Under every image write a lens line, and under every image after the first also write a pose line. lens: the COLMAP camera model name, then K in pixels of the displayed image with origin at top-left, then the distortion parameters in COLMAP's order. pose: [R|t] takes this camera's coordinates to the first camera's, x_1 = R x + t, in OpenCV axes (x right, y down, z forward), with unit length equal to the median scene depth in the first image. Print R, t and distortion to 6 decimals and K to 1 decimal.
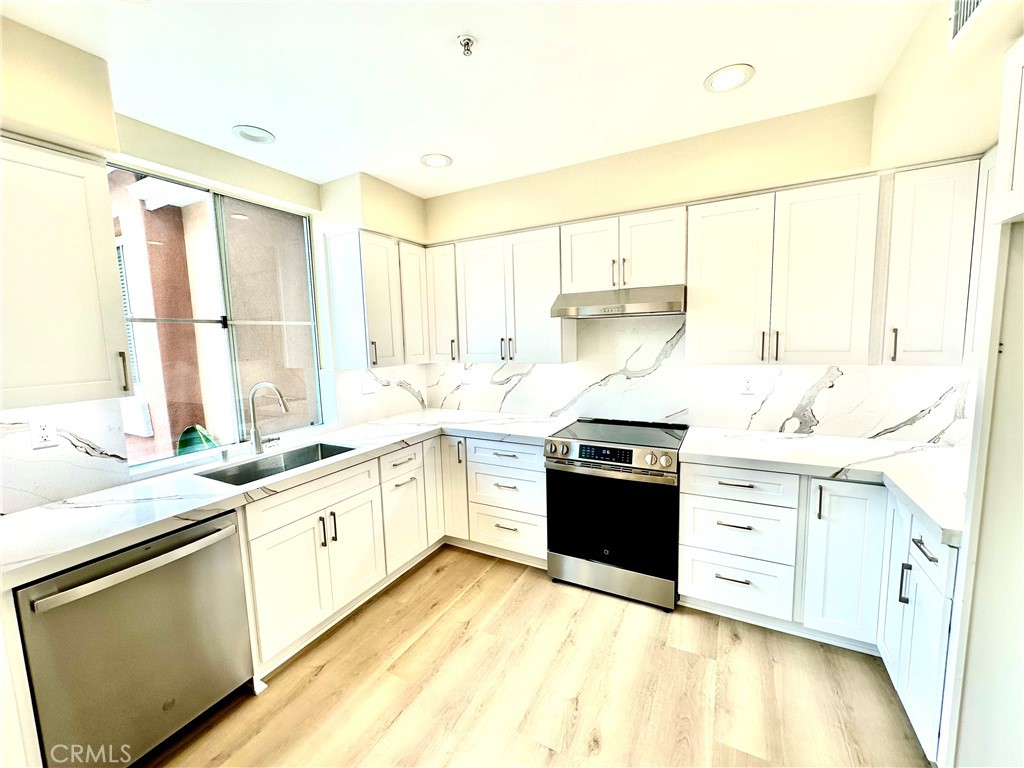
lens RADIAL K [[408.2, 0, 512.5], [0, 408.2, 383.4], [0, 0, 1]] dist [-0.001397, 0.000498]
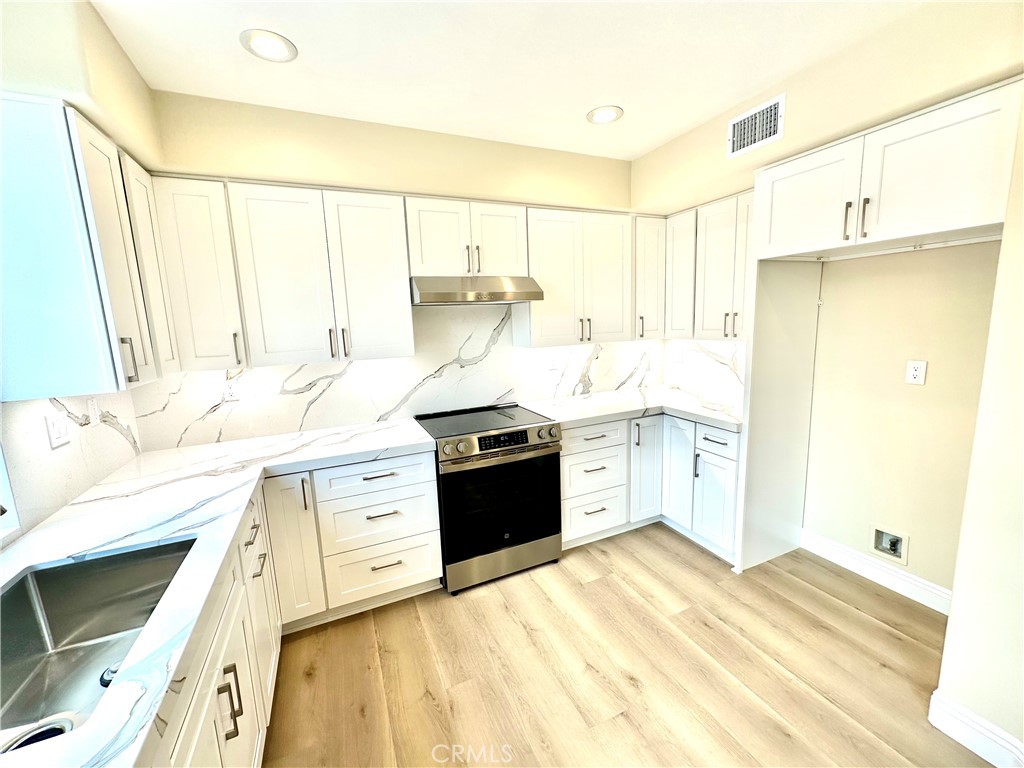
lens RADIAL K [[408.2, 0, 513.0], [0, 408.2, 383.6], [0, 0, 1]] dist [-0.001397, 0.000498]
pose [[0.611570, -0.118713, 0.782234, -0.520968], [0.109572, 0.991860, 0.064860, -0.028101], [-0.783567, 0.046044, 0.619599, 0.345682]]
